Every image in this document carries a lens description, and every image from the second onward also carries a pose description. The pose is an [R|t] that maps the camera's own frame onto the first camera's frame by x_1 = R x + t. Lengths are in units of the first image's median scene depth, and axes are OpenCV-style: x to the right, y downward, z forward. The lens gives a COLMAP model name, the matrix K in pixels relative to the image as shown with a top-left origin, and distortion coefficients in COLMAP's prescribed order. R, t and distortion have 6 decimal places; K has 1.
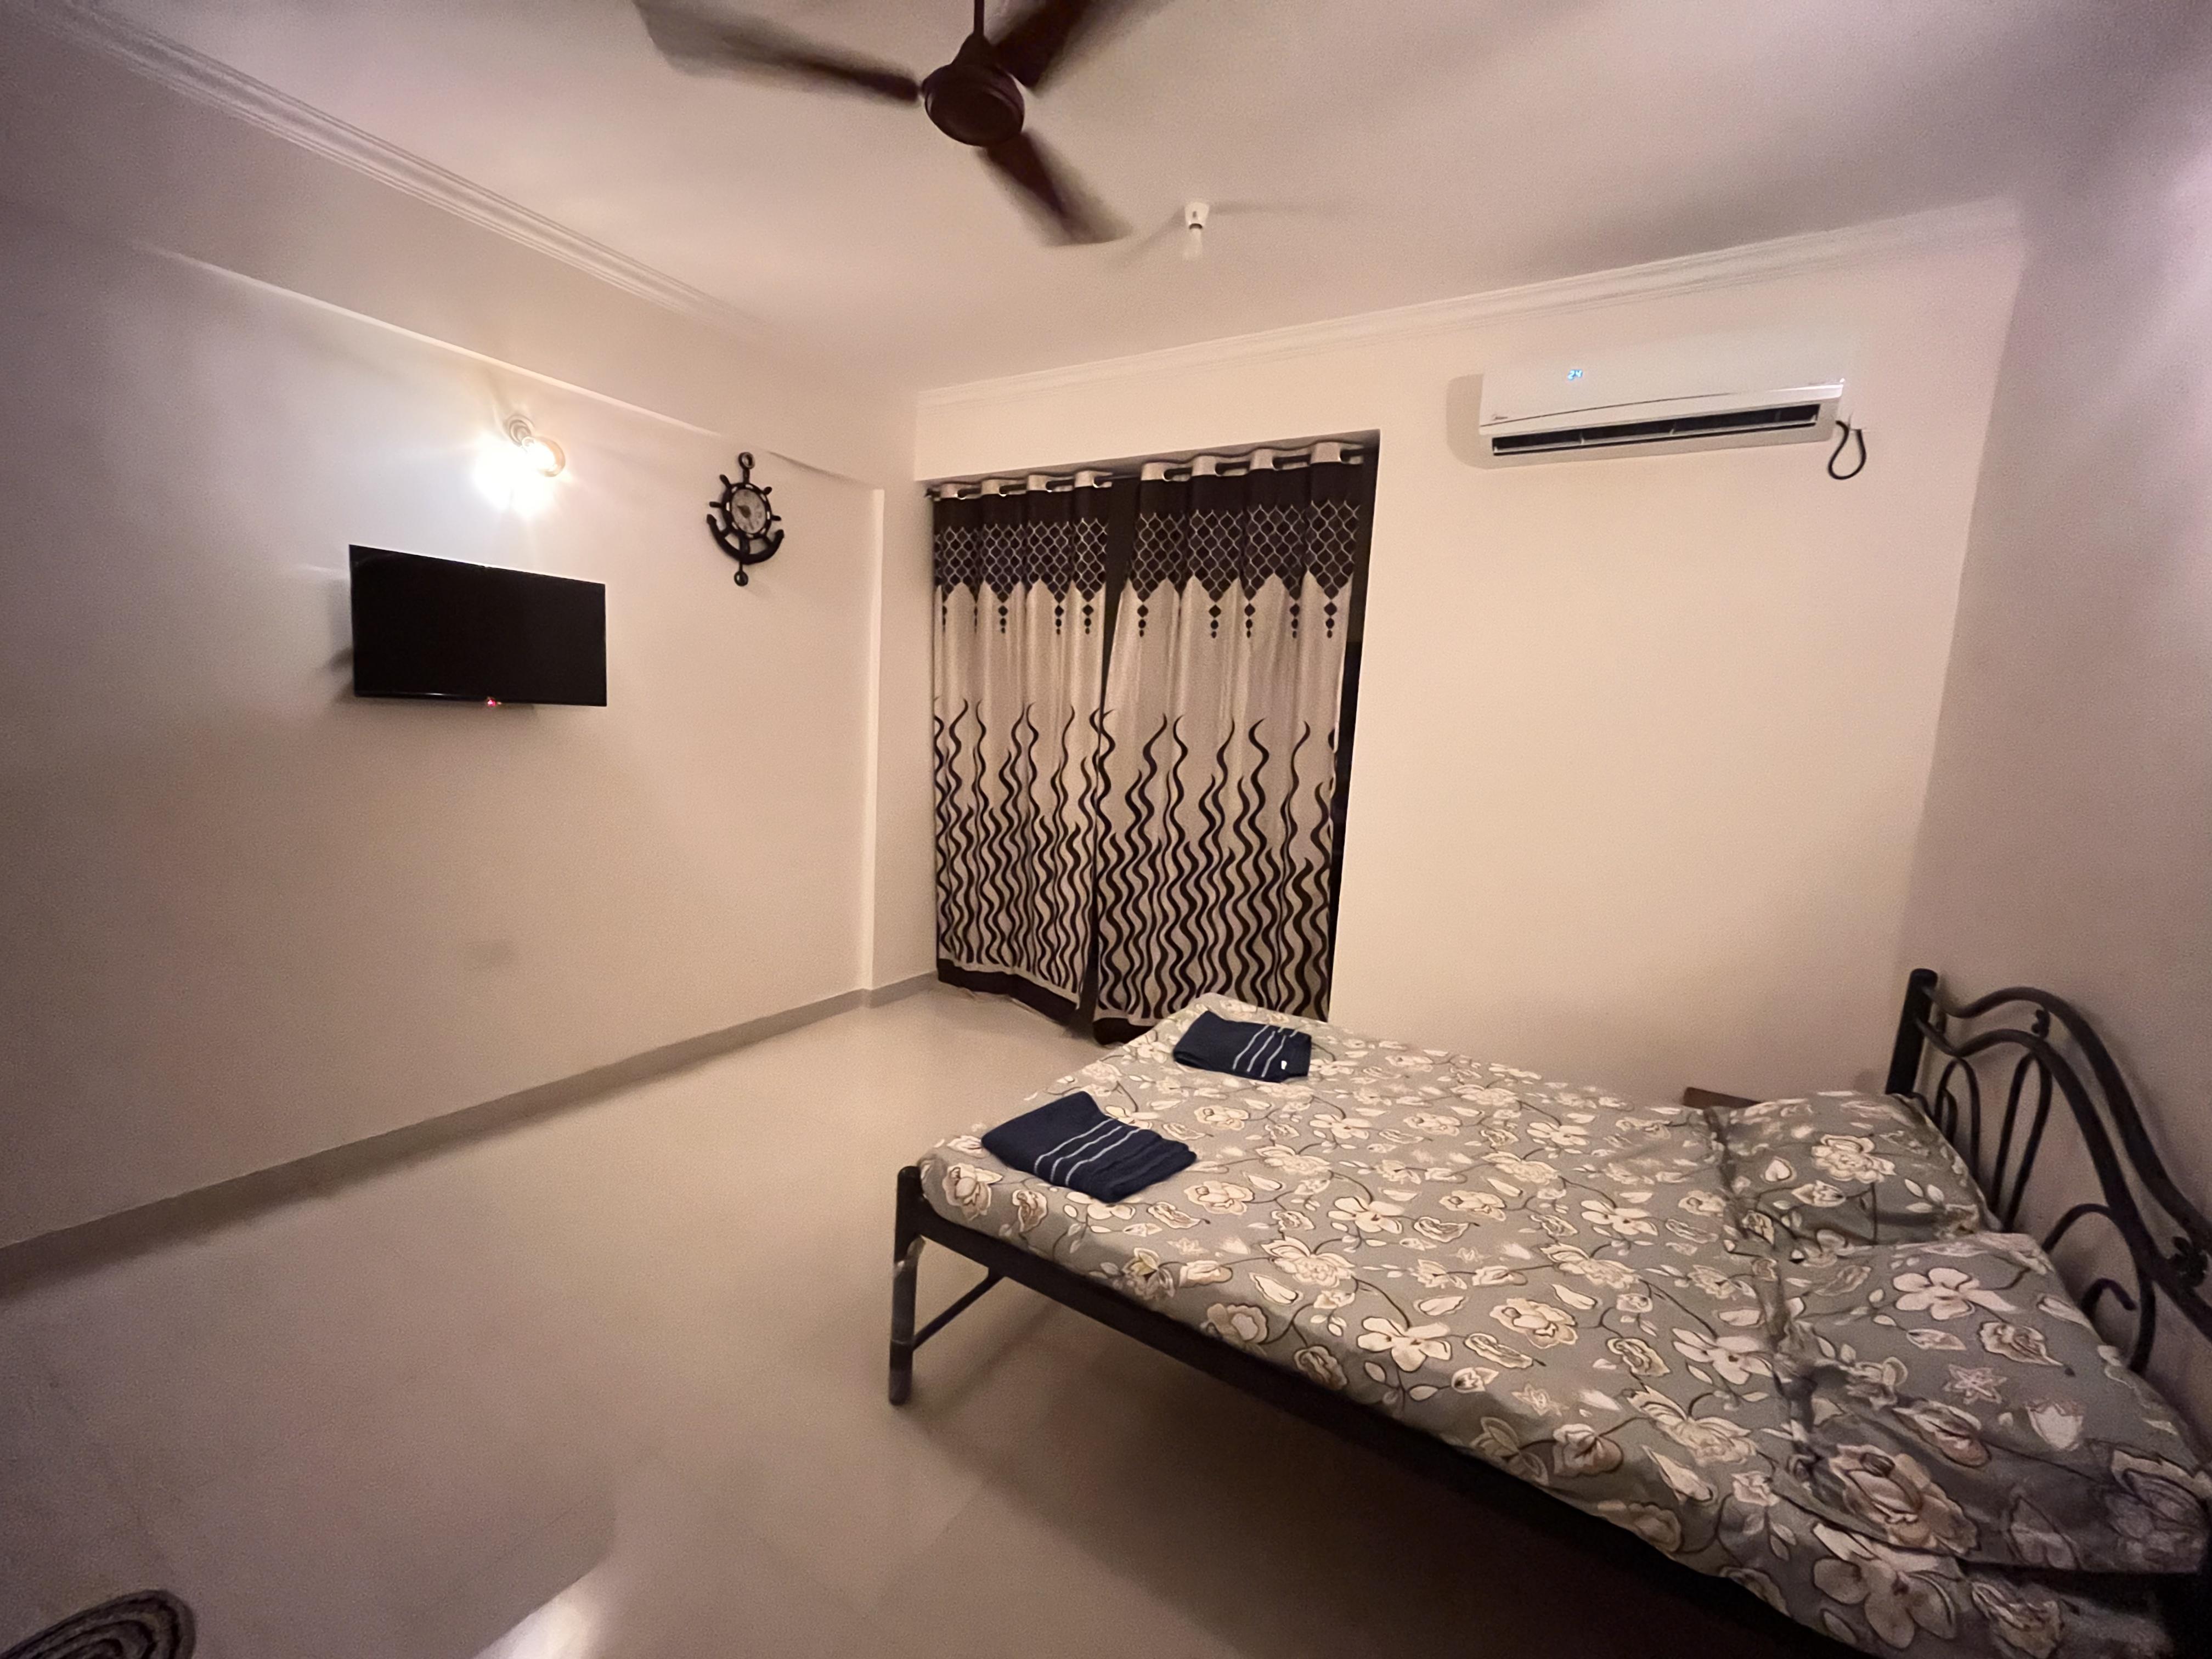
lens RADIAL K [[905.2, 0, 1114.0], [0, 905.2, 820.0], [0, 0, 1]] dist [0.010012, -0.000073]
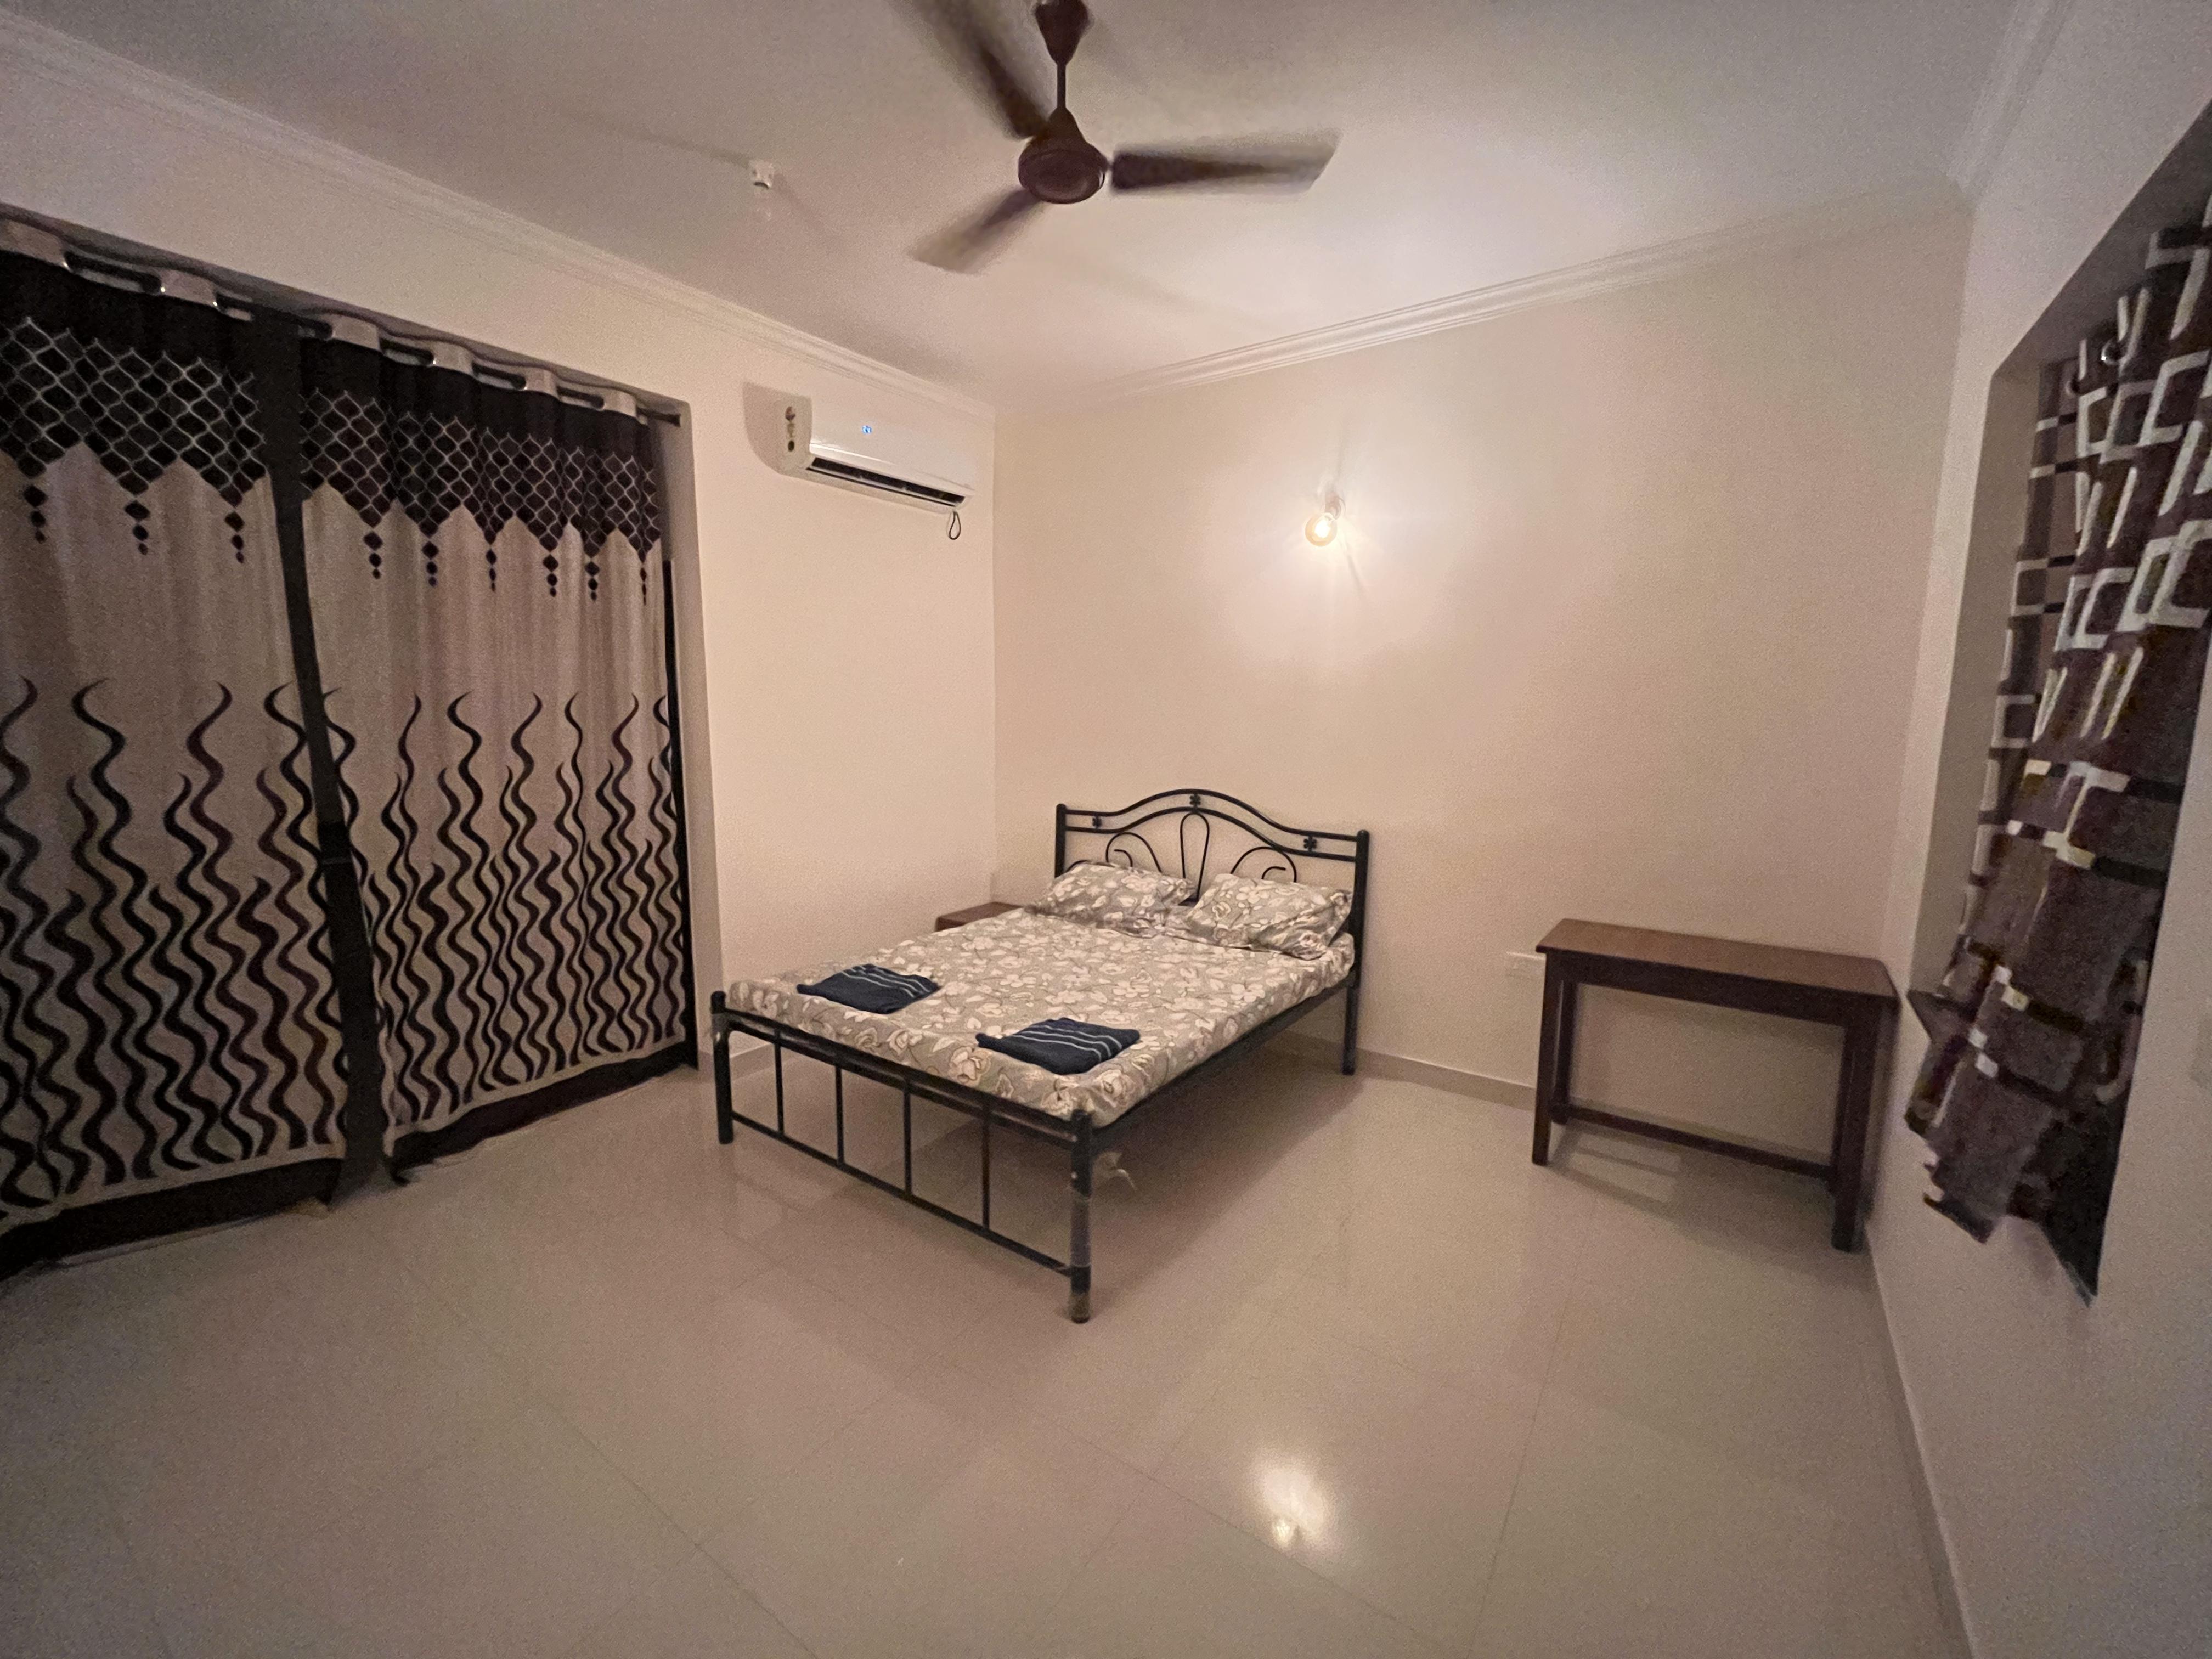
lens RADIAL K [[905.2, 0, 1103.0], [0, 905.2, 822.0], [0, 0, 1]] dist [0.010012, -0.000073]
pose [[0.071658, -0.191699, 0.978834, -0.795223], [0.109168, 0.976969, 0.183342, -0.114055], [-0.991437, 0.093719, 0.090935, 0.517218]]
